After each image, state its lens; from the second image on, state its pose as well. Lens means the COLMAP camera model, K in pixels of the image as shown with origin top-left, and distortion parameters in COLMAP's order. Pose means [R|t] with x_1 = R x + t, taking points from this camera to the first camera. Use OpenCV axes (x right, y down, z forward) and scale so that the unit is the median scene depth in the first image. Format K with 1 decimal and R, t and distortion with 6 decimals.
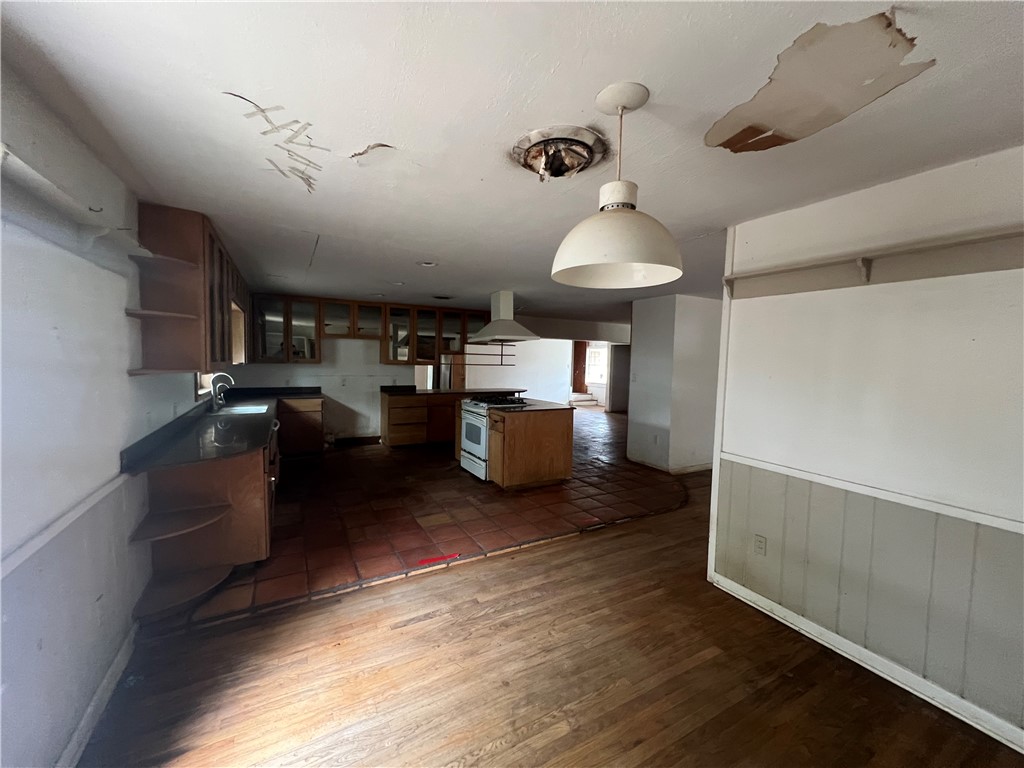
lens RADIAL K [[407.2, 0, 512.0], [0, 407.2, 384.0], [0, 0, 1]] dist [-0.001896, -0.000247]
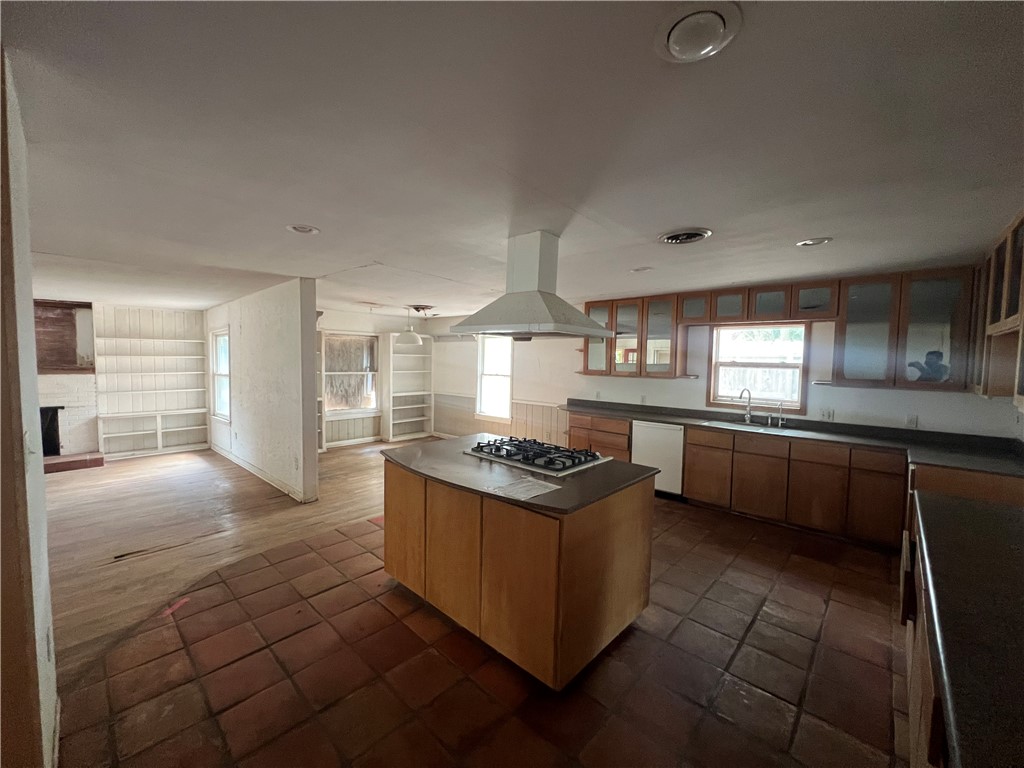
lens RADIAL K [[414.8, 0, 511.7], [0, 414.8, 382.3], [0, 0, 1]] dist [0.001147, 0.000256]
pose [[-0.950074, -0.005355, -0.311978, 0.236440], [-0.044260, 0.992055, 0.117759, -0.161629], [0.308869, 0.125688, -0.942763, 2.311084]]
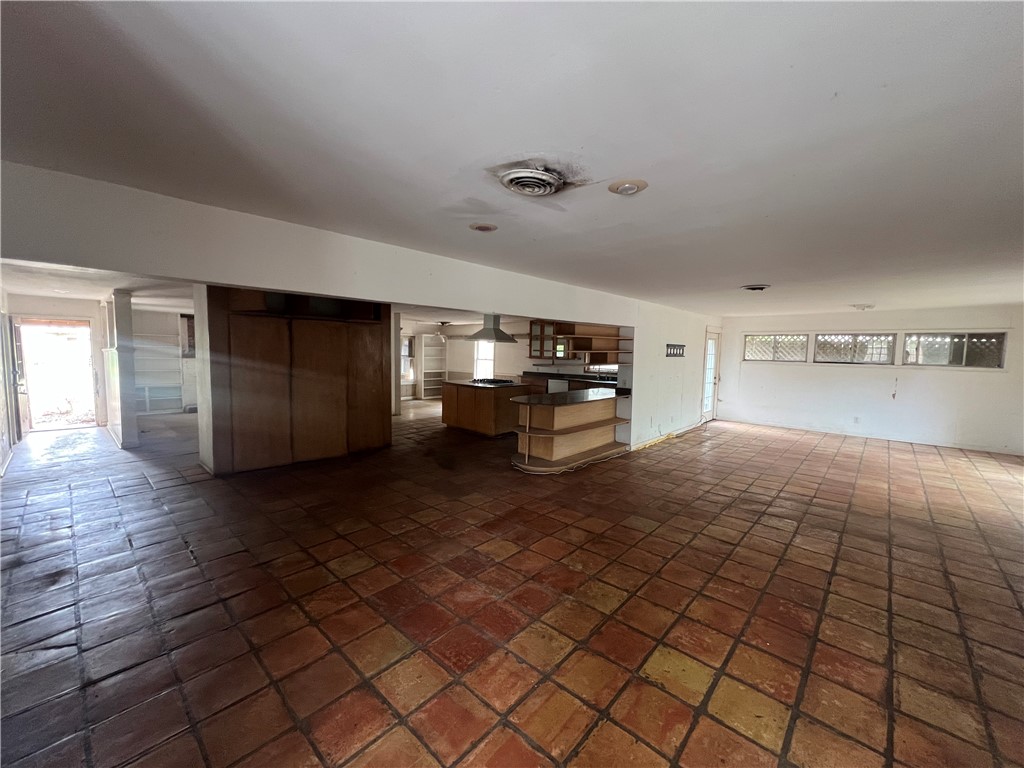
lens RADIAL K [[414.8, 0, 511.7], [0, 414.8, 382.3], [0, 0, 1]] dist [0.001147, 0.000256]
pose [[-0.948781, -0.001230, -0.315932, 0.612026], [-0.047424, 0.989217, 0.138569, -0.269247], [0.312355, 0.146454, -0.938608, 3.925695]]
